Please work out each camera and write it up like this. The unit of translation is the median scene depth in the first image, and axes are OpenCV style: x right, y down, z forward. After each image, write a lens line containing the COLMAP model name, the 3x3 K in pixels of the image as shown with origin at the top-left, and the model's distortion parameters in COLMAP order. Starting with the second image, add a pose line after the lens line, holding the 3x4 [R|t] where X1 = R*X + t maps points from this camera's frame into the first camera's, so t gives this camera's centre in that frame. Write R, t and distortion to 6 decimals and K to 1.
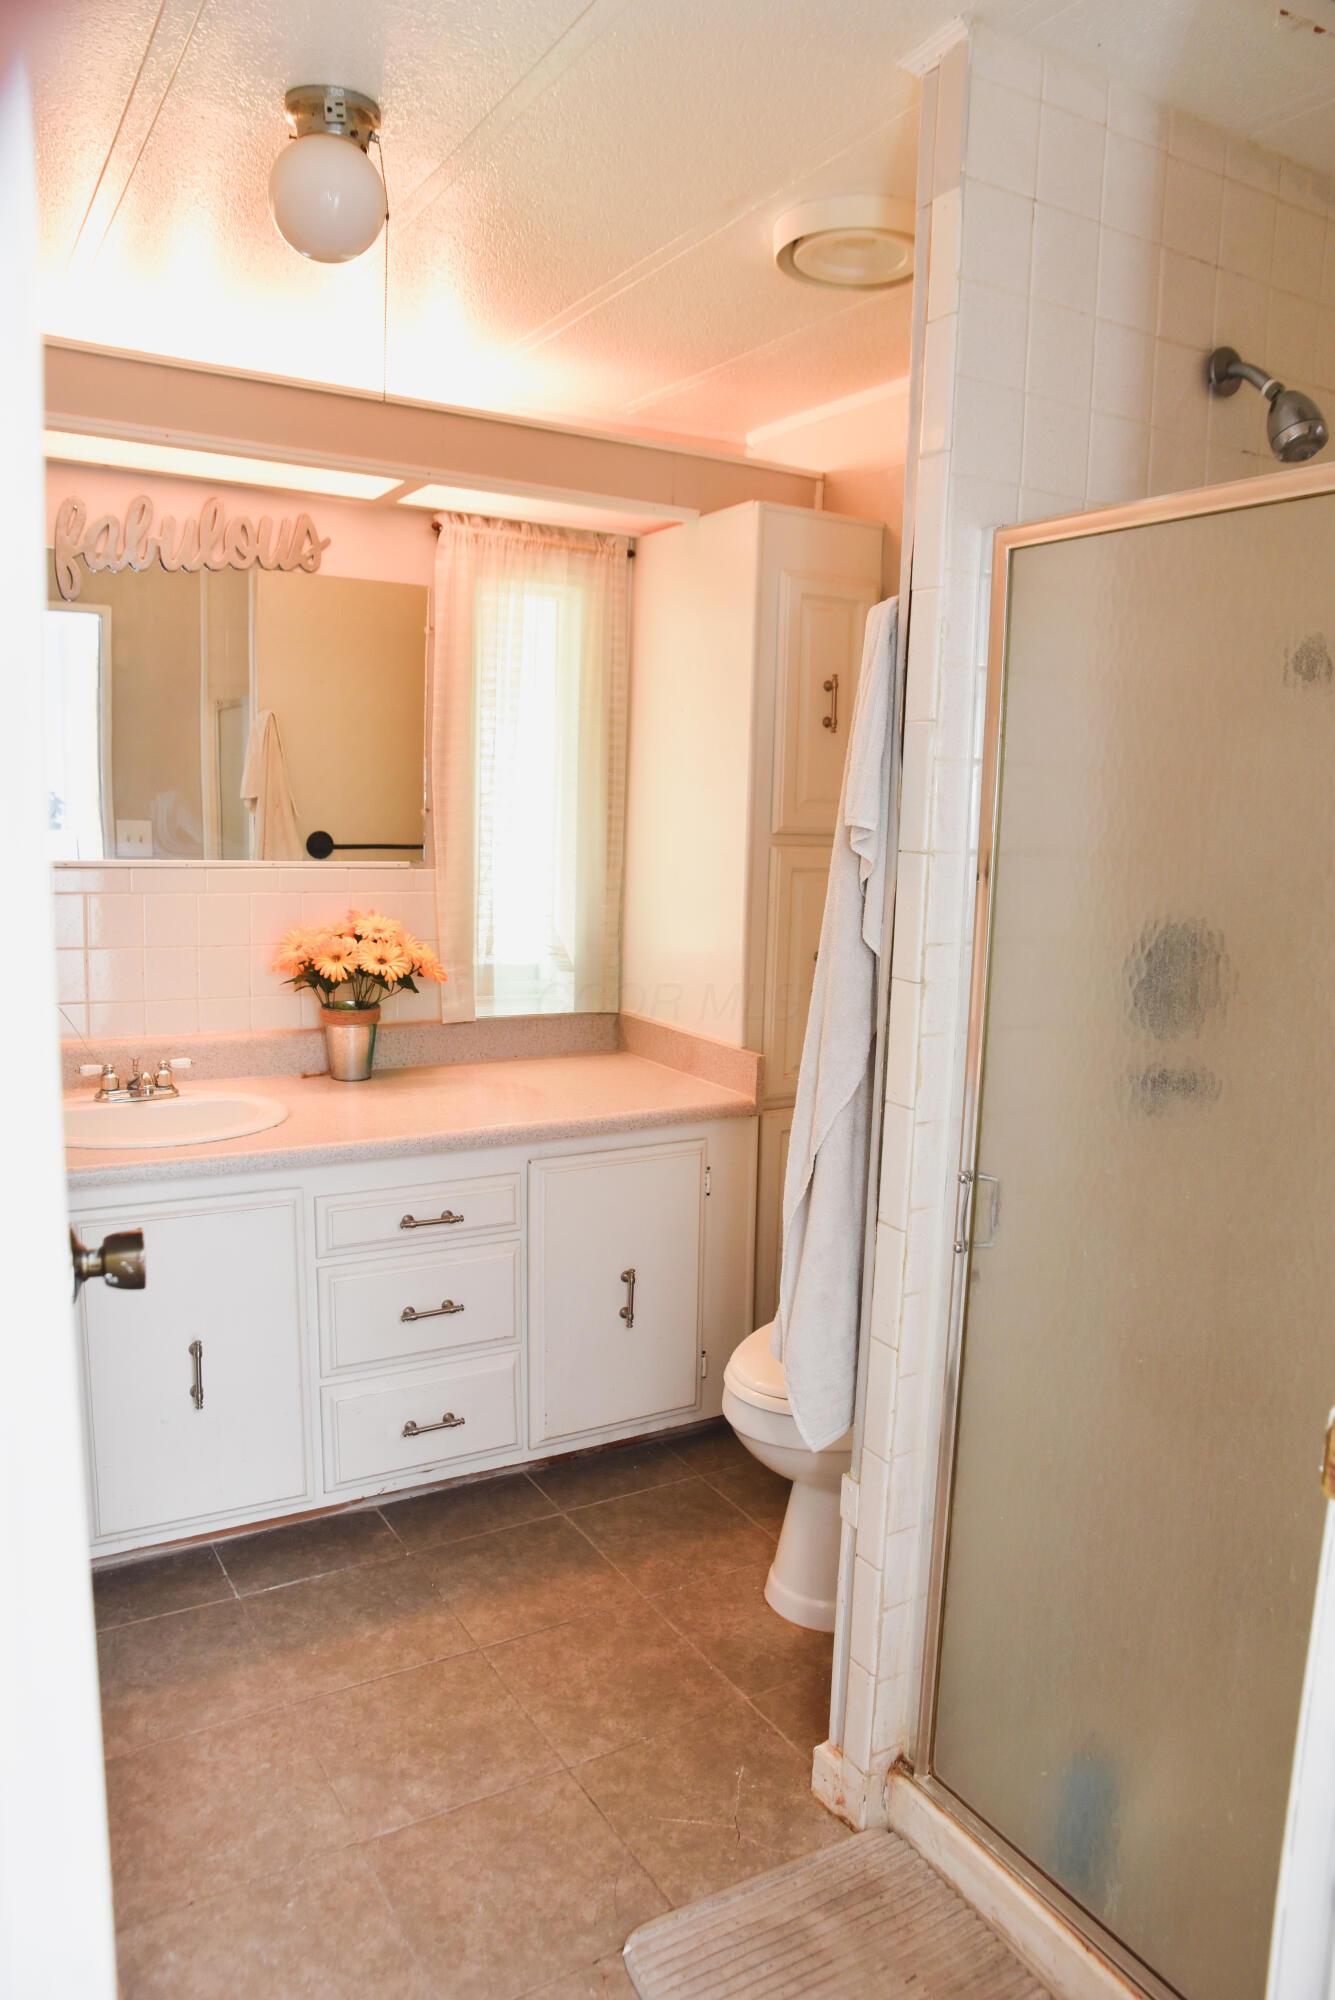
lens RADIAL K [[1378.9, 0, 680.3], [0, 1378.9, 999.2], [0, 0, 1]] dist [-0.123121, 0.085339]
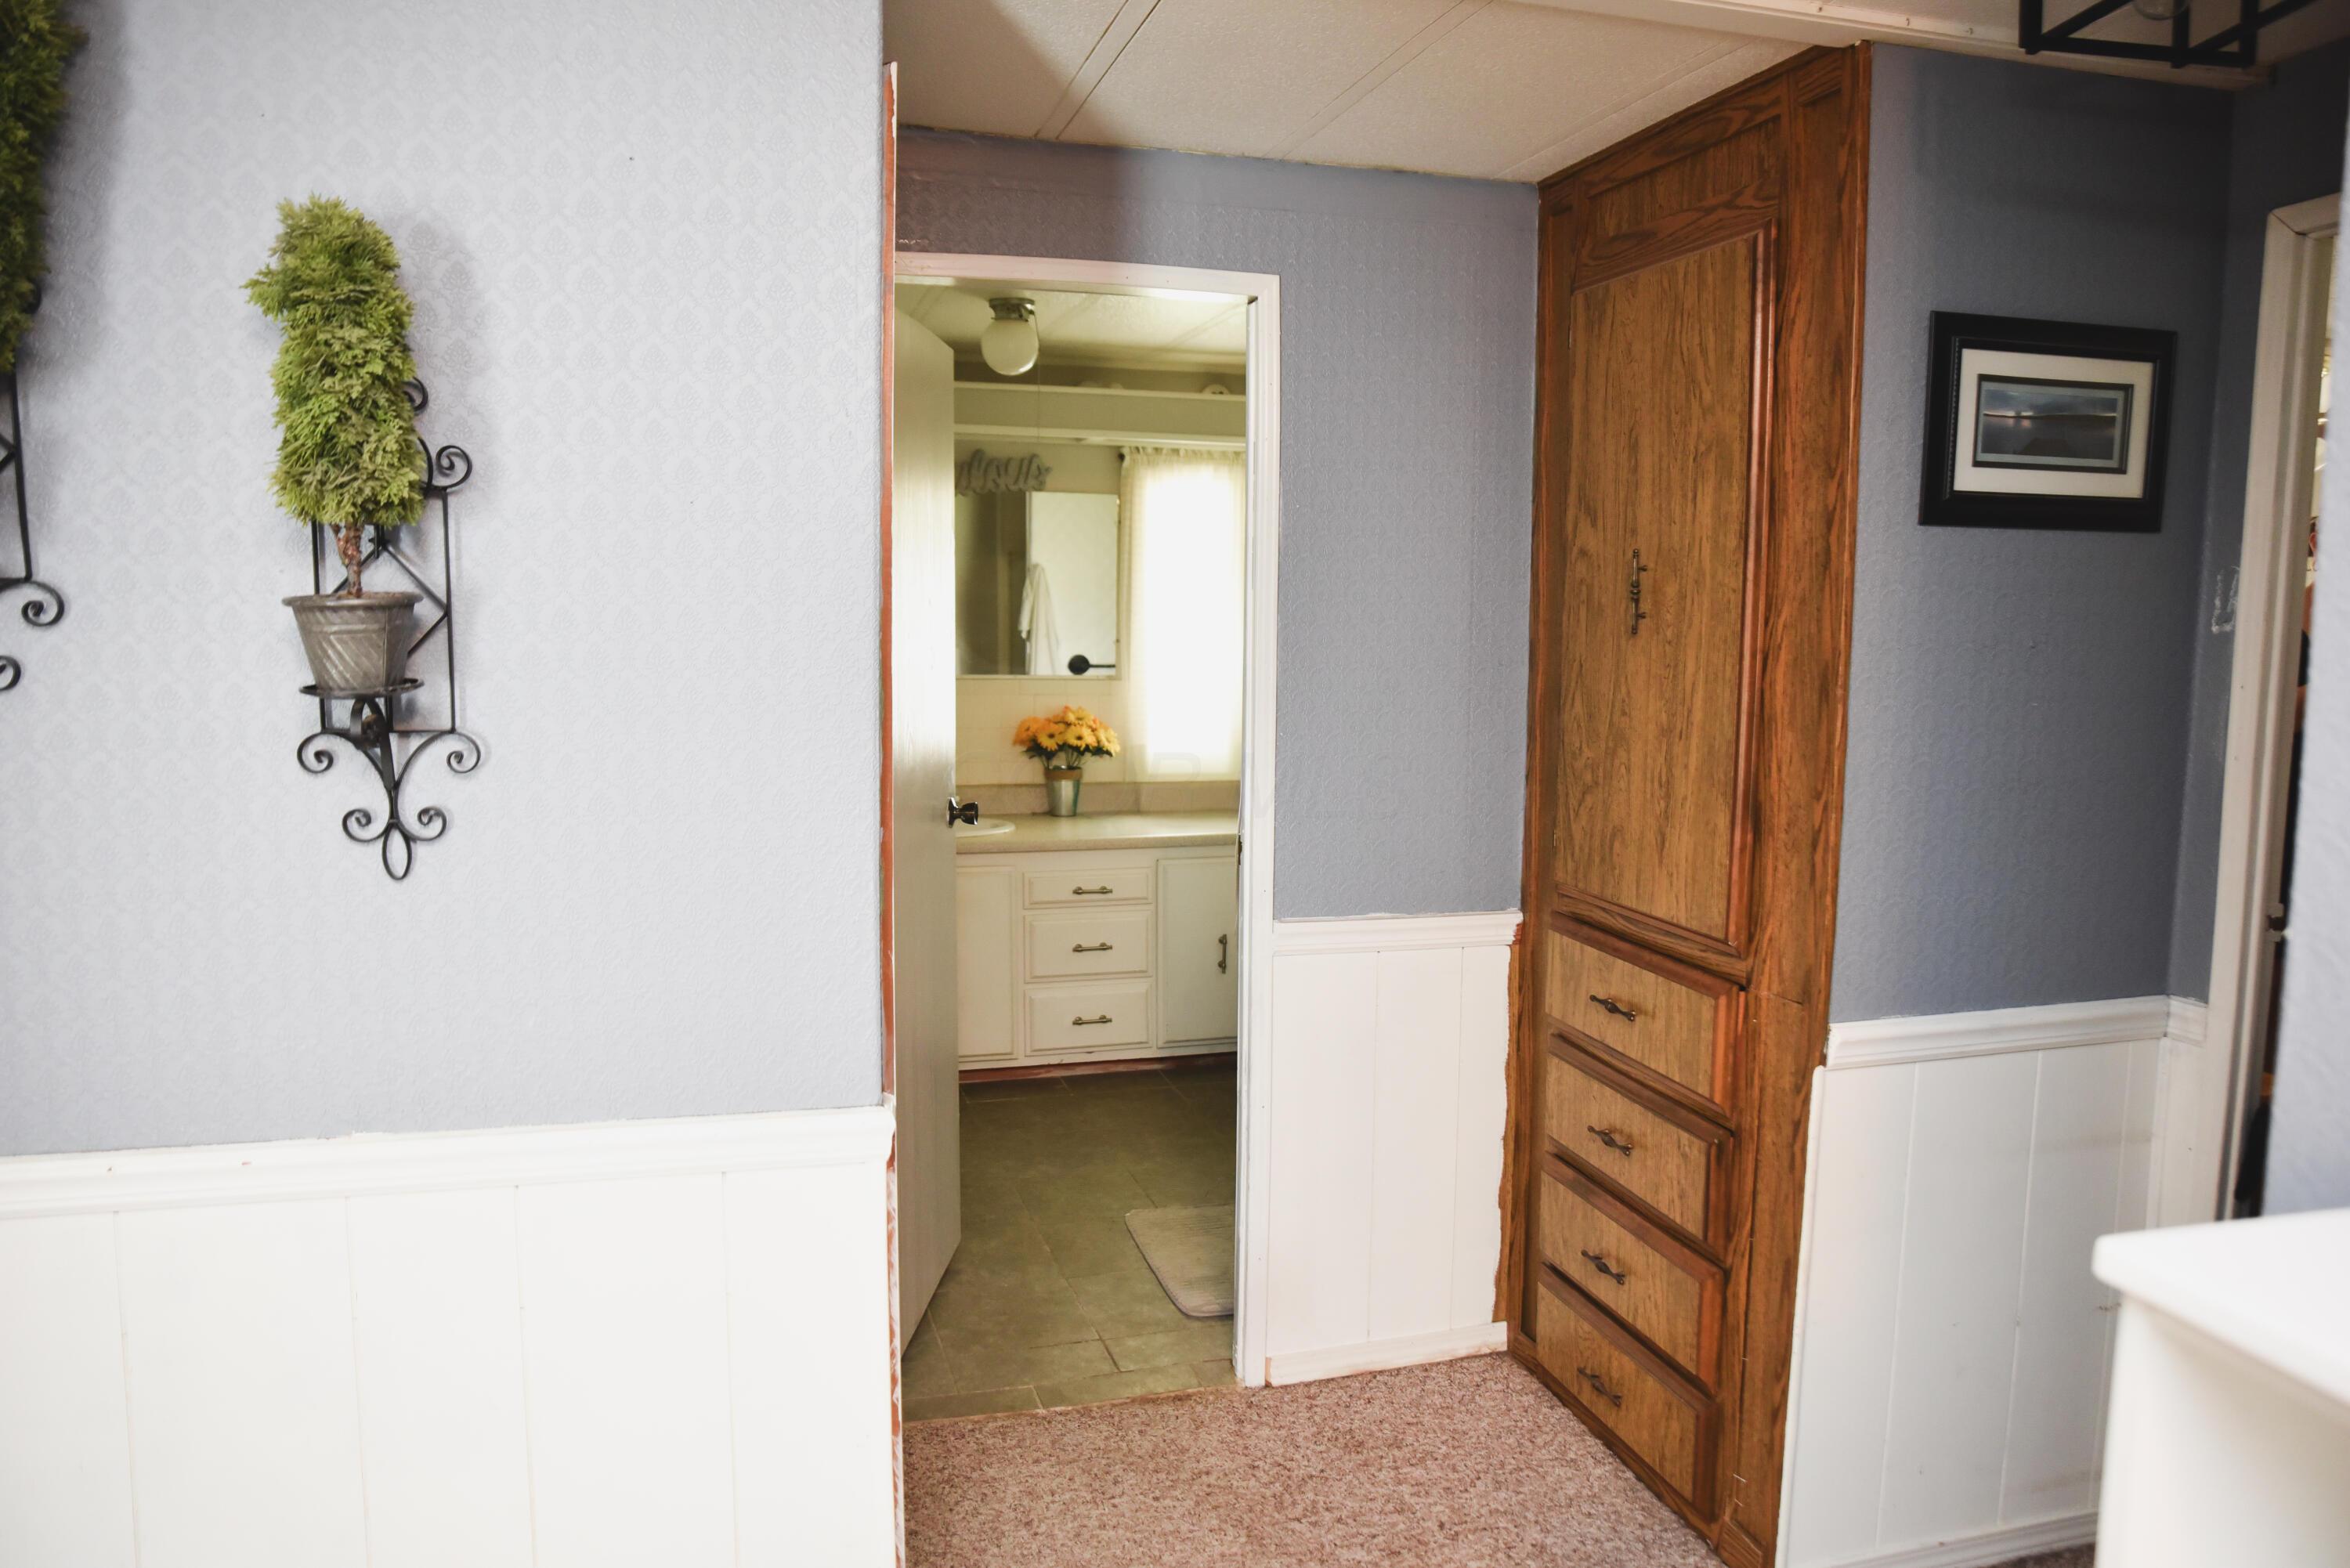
lens RADIAL K [[1620.0, 0, 1171.4], [0, 1620.0, 783.6], [0, 0, 1]] dist [-0.123121, 0.085339]
pose [[0.965441, 0.007854, -0.260503, 0.351604], [-0.017962, 0.999174, -0.036445, 0.086028], [0.260001, 0.039864, 0.964785, -0.725880]]
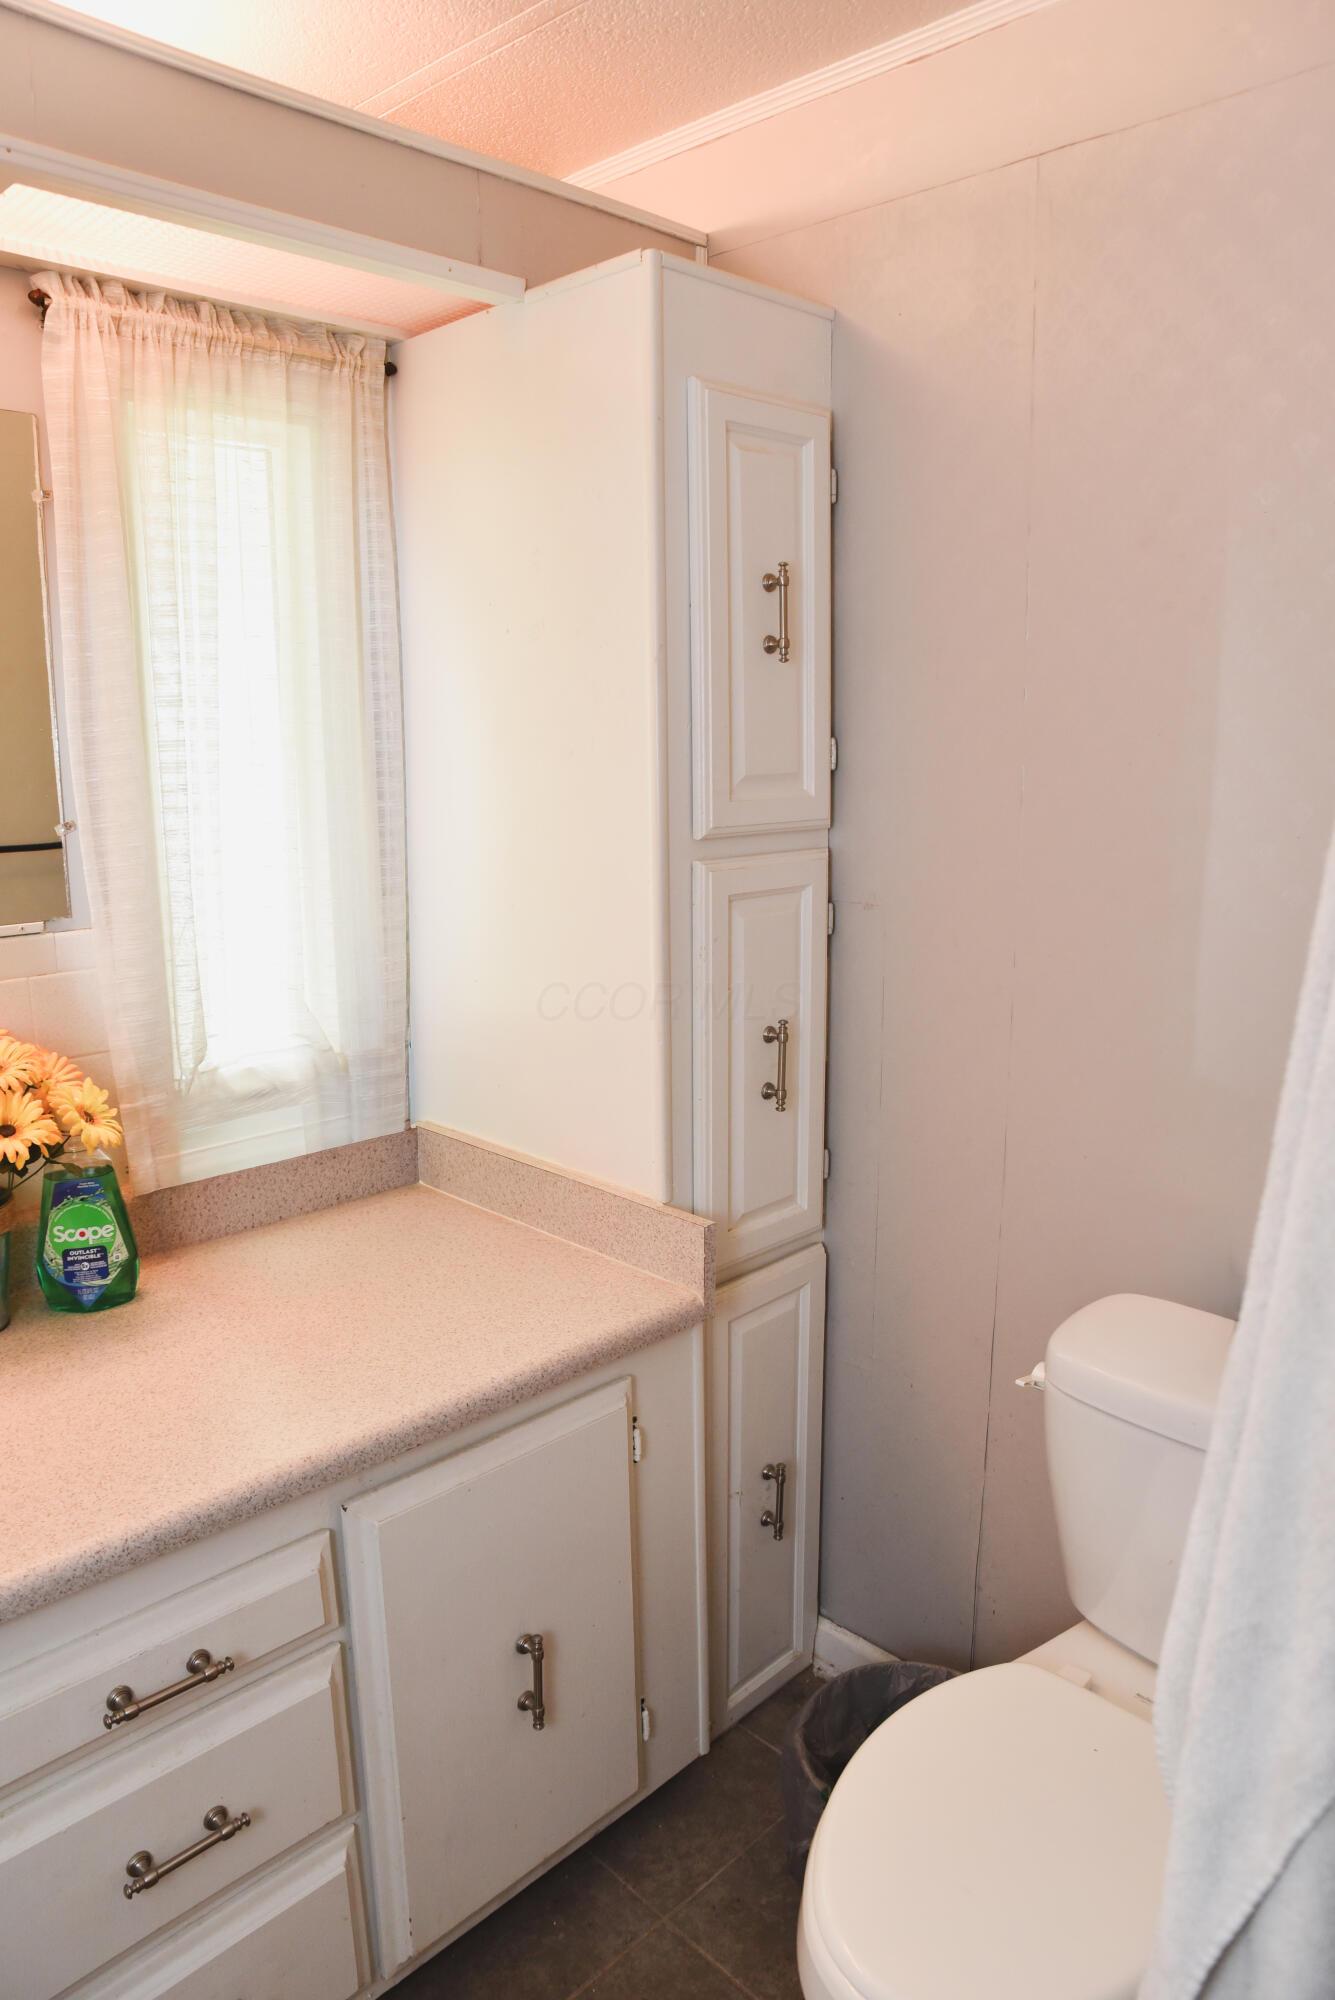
lens RADIAL K [[1378.9, 0, 666.3], [0, 1378.9, 1001.2], [0, 0, 1]] dist [-0.123121, 0.085339]
pose [[0.970416, -0.084764, 0.226069, -0.080491], [0.072127, 0.995366, 0.063600, -0.087908], [-0.230412, -0.045413, 0.972033, 0.421819]]
